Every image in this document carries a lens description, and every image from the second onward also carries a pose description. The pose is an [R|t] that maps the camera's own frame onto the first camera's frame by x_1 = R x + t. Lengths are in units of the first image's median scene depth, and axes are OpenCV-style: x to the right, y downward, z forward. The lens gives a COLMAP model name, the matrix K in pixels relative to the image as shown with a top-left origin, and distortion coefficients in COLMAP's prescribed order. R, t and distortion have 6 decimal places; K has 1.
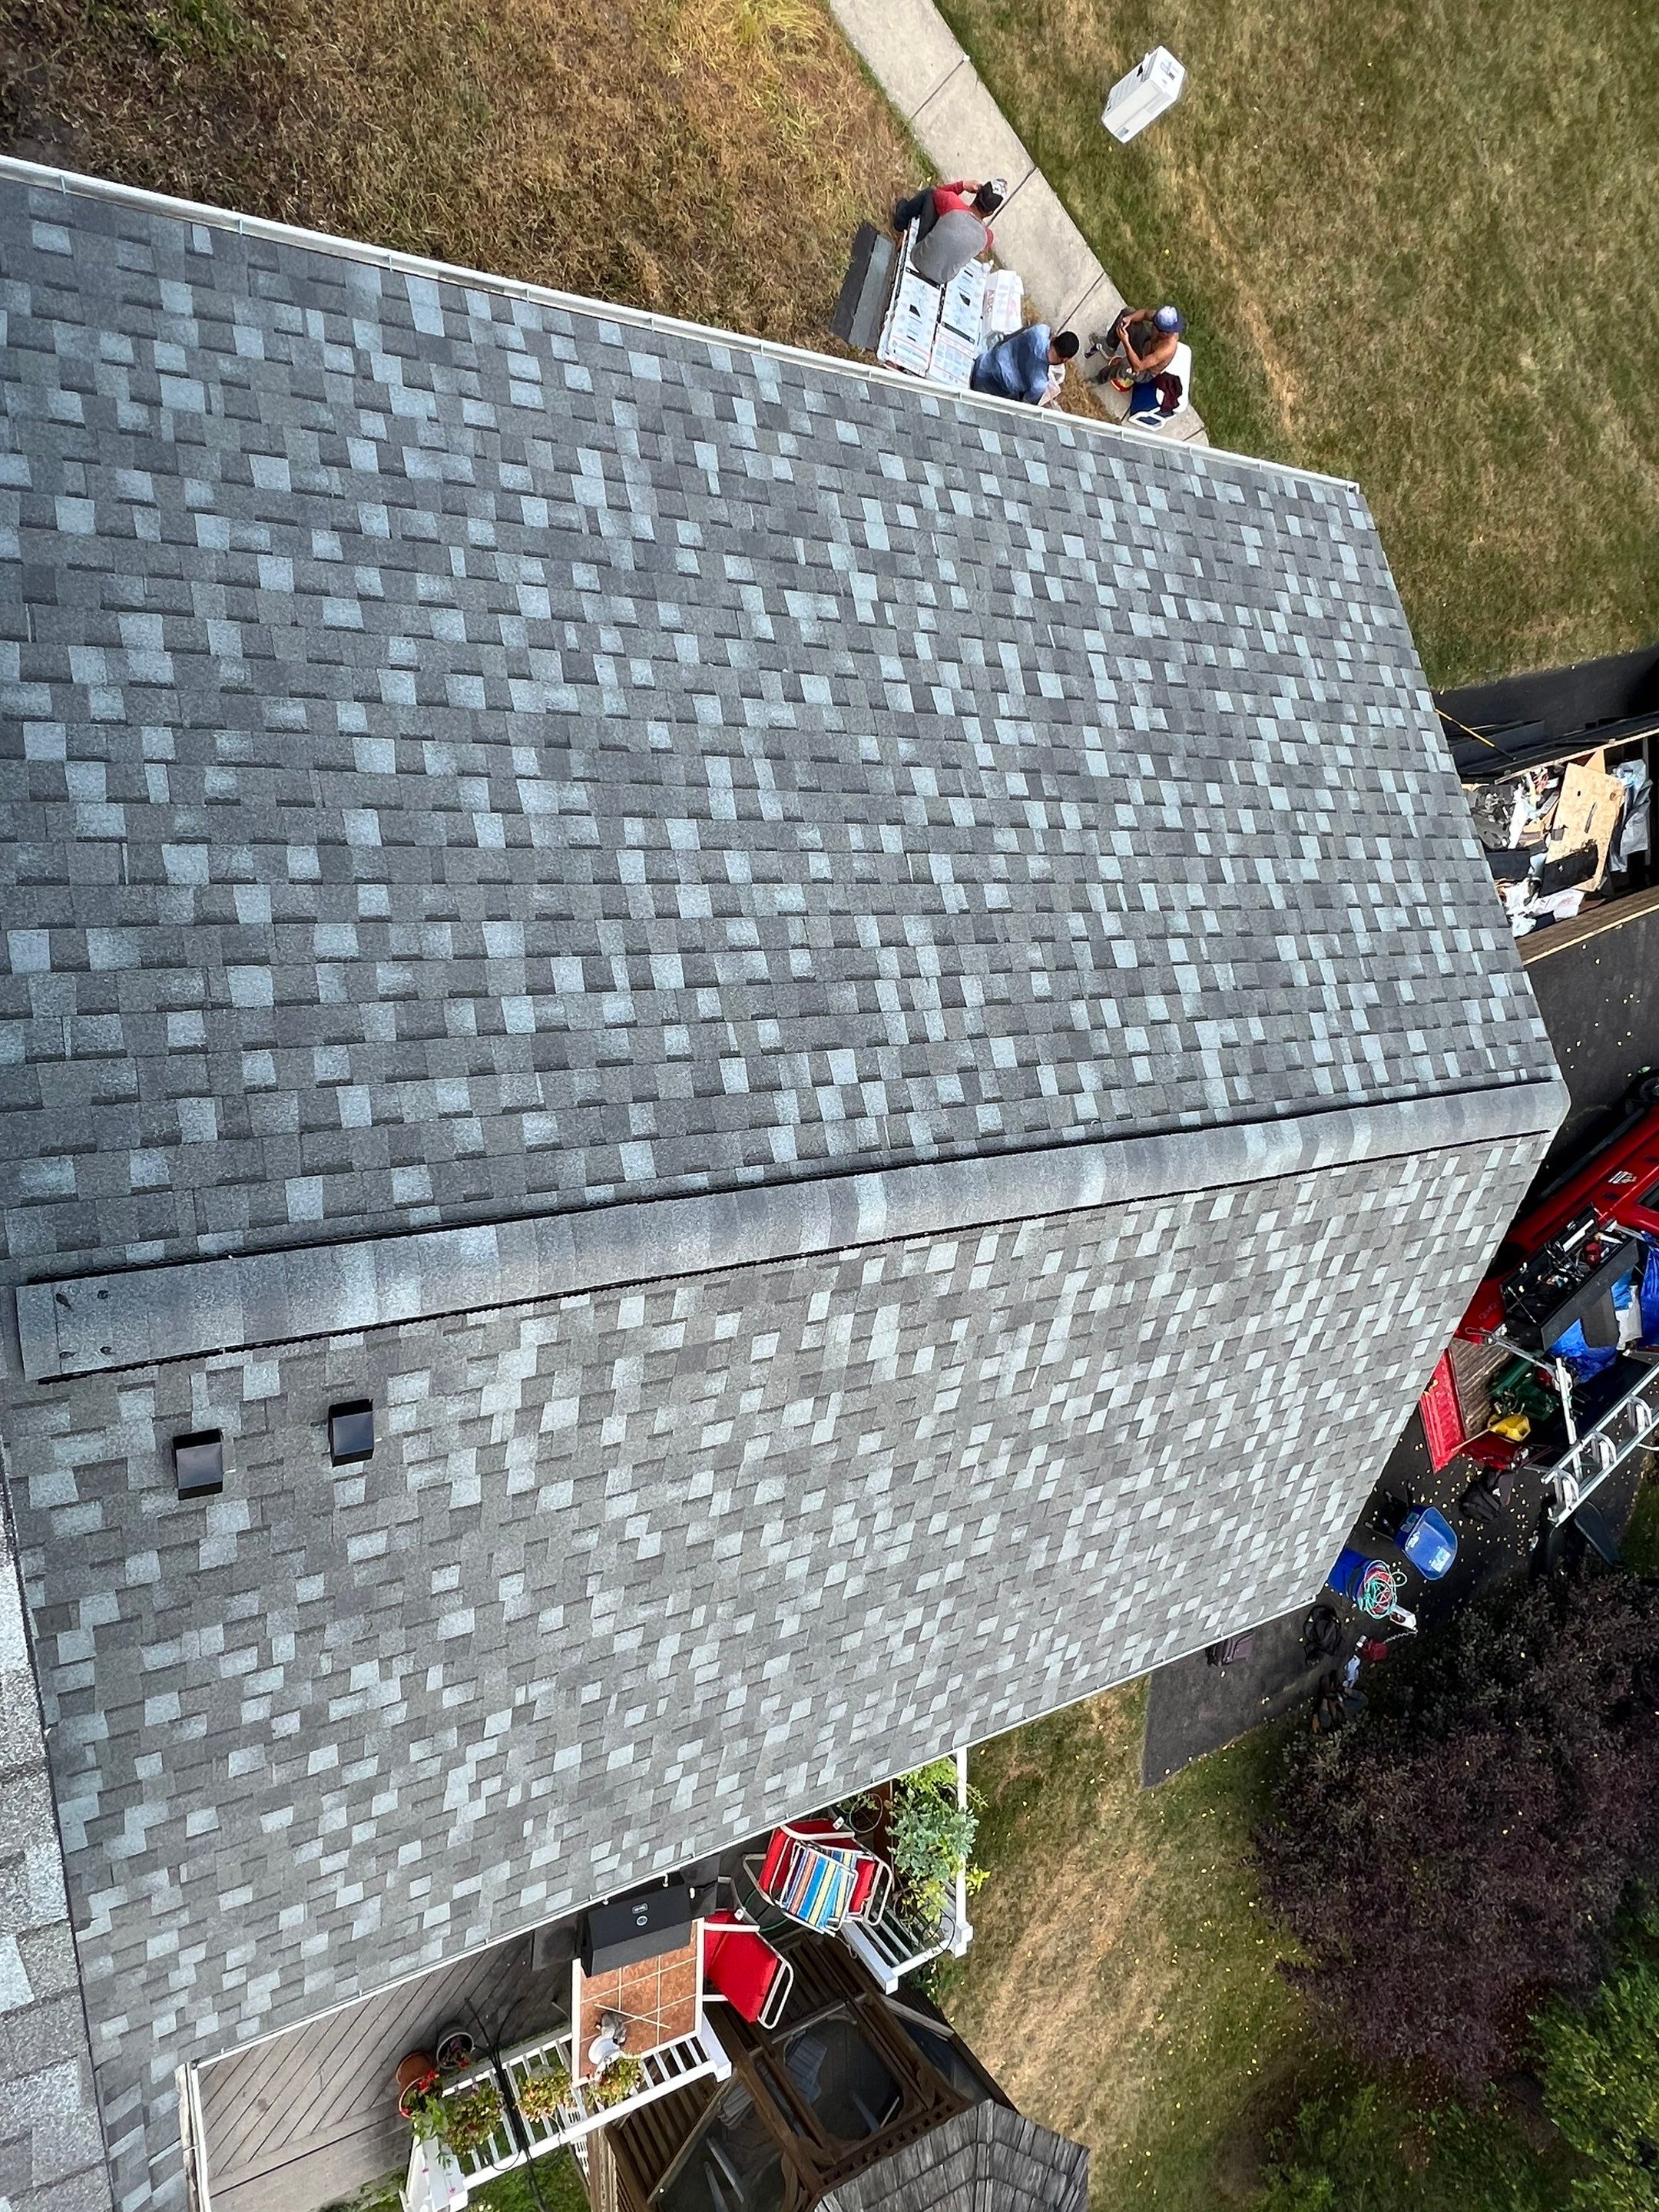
lens RADIAL K [[1261.3, 0, 829.7], [0, 1261.3, 1093.9], [0, 0, 1]] dist [-0.000244, 0.000139]
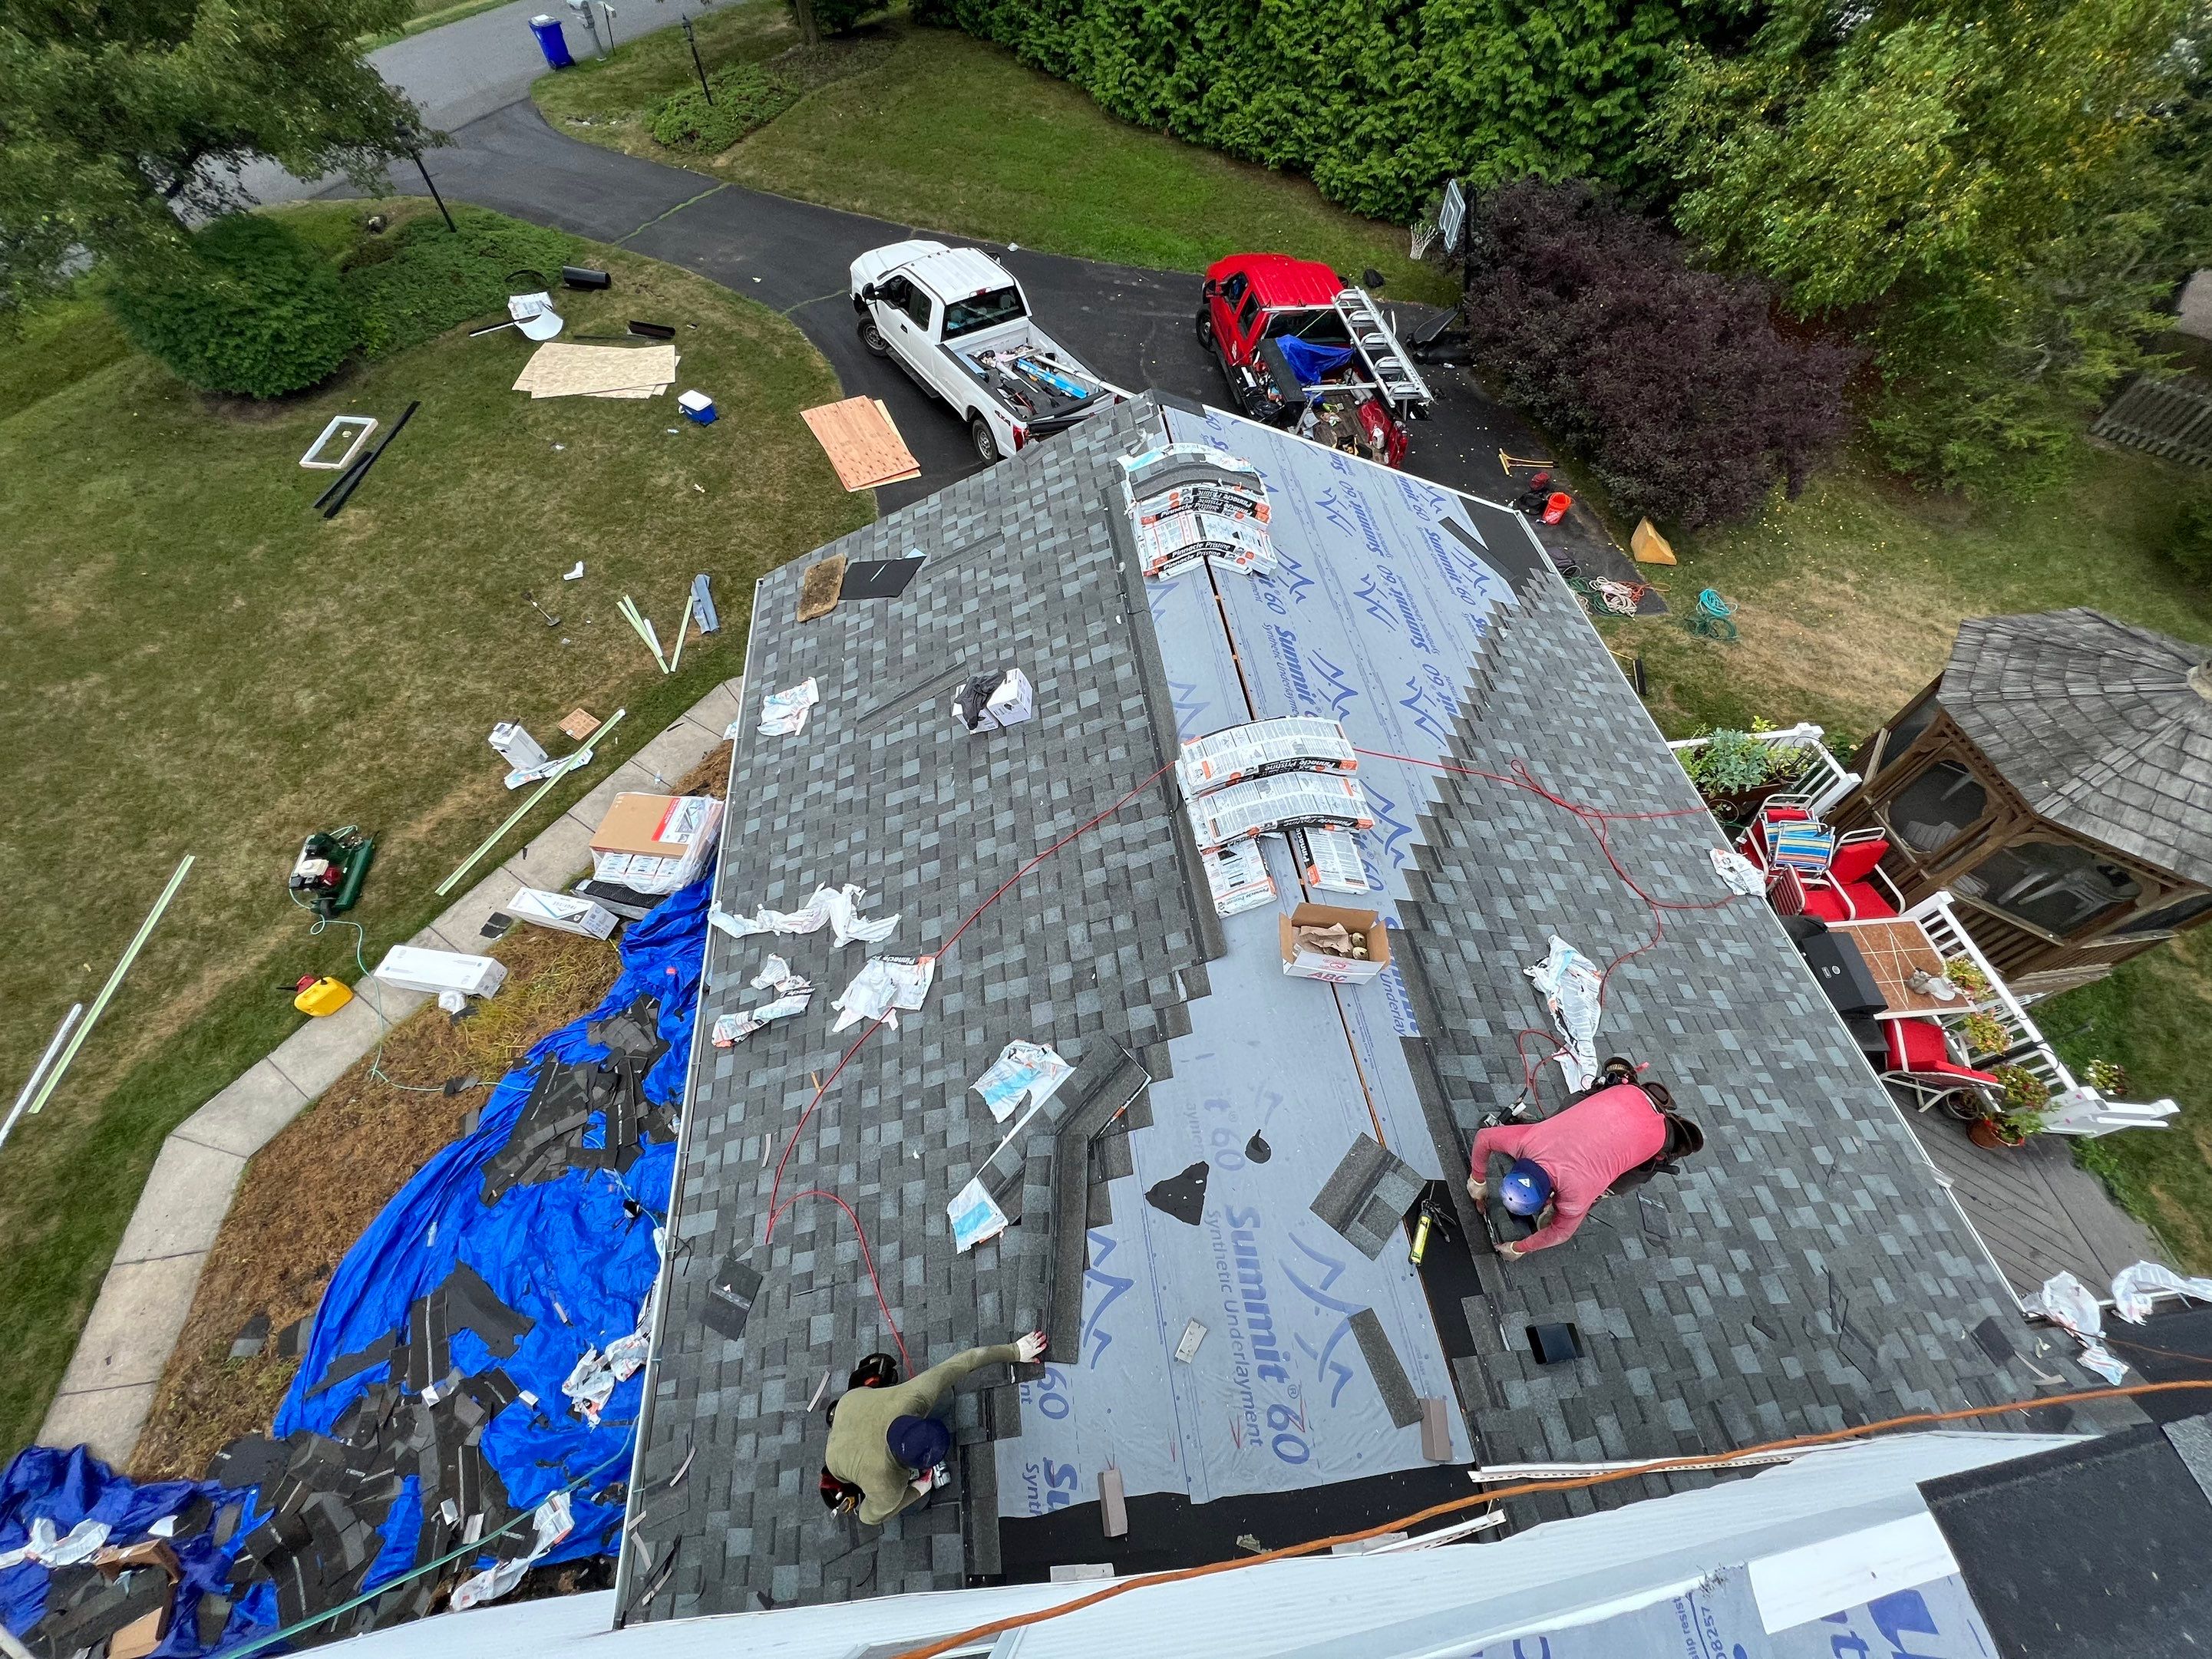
lens RADIAL K [[884.1, 0, 1101.2], [0, 884.1, 829.9], [0, 0, 1]] dist [-0.000207, 0.000069]
pose [[-0.097489, -0.992822, 0.069283, 0.011074], [0.991706, -0.102766, -0.077189, -0.032540], [0.083754, 0.061183, 0.994606, 0.000967]]
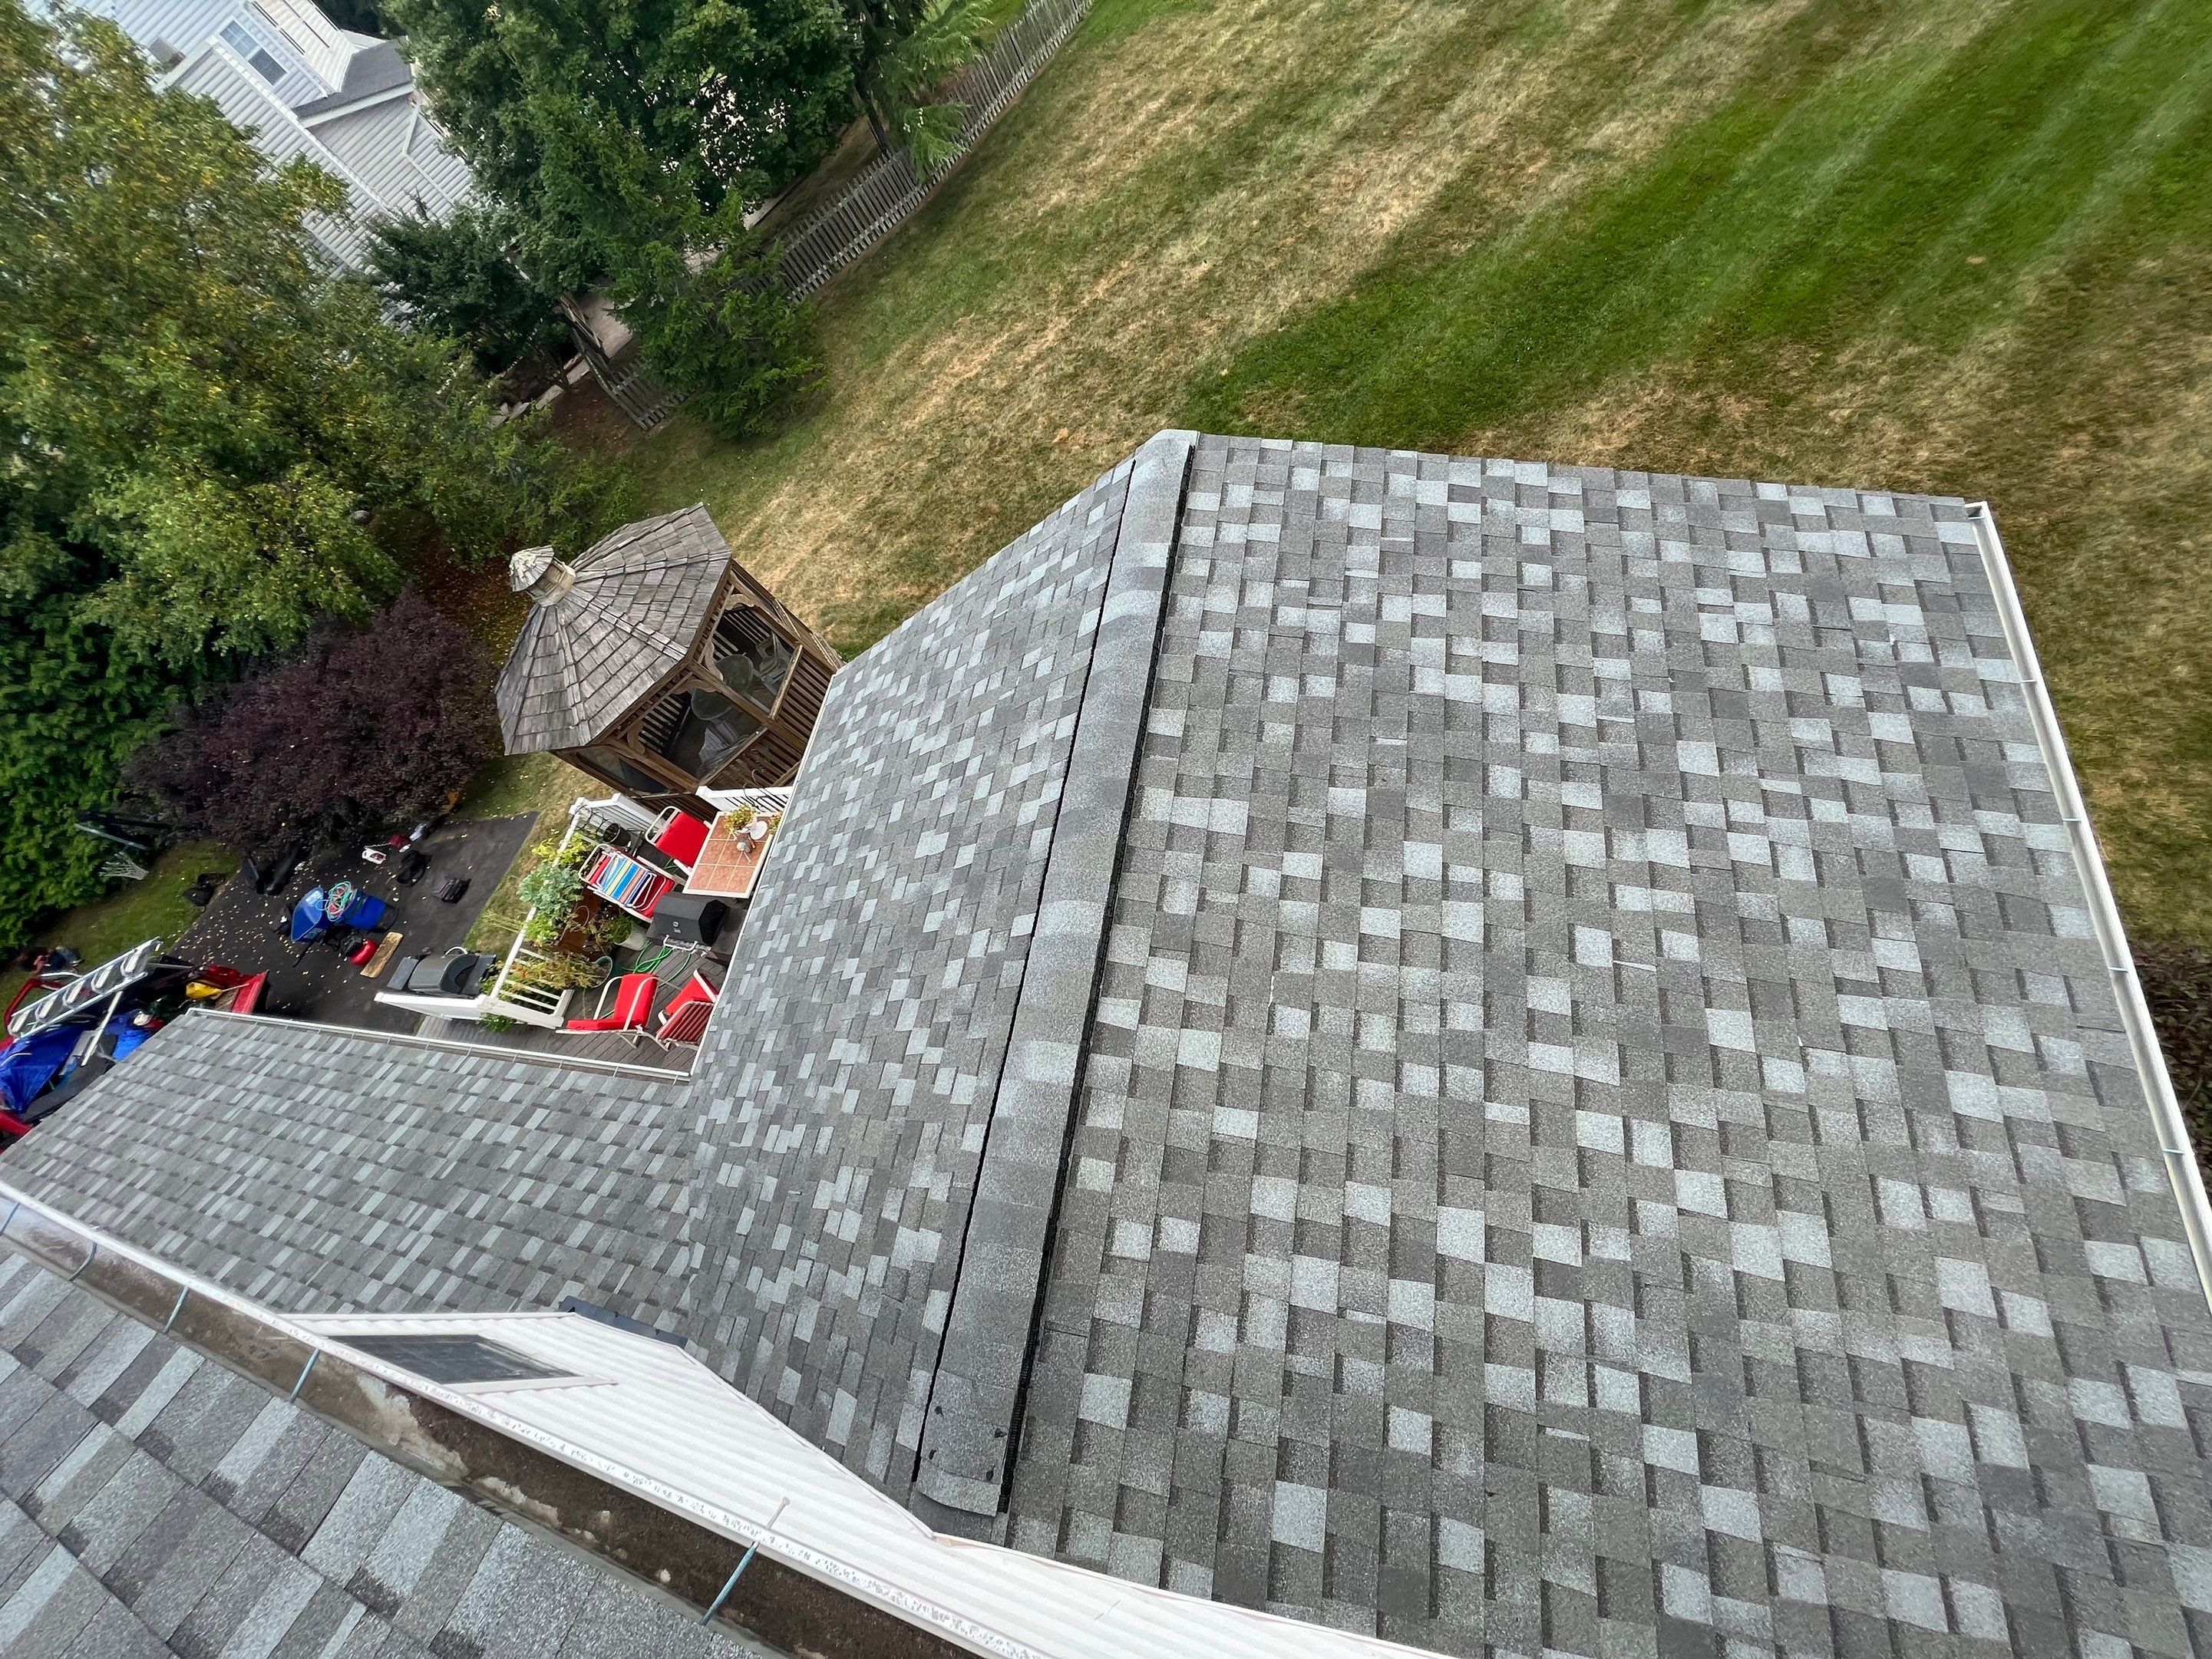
lens RADIAL K [[881.9, 0, 1101.4], [0, 881.9, 831.4], [0, 0, 1]] dist [-0.000228, -0.000163]
pose [[-0.978192, -0.207663, -0.004087, -0.780368], [0.198266, -0.939431, 0.279571, 0.735212], [-0.061896, 0.272663, 0.960116, -0.050263]]
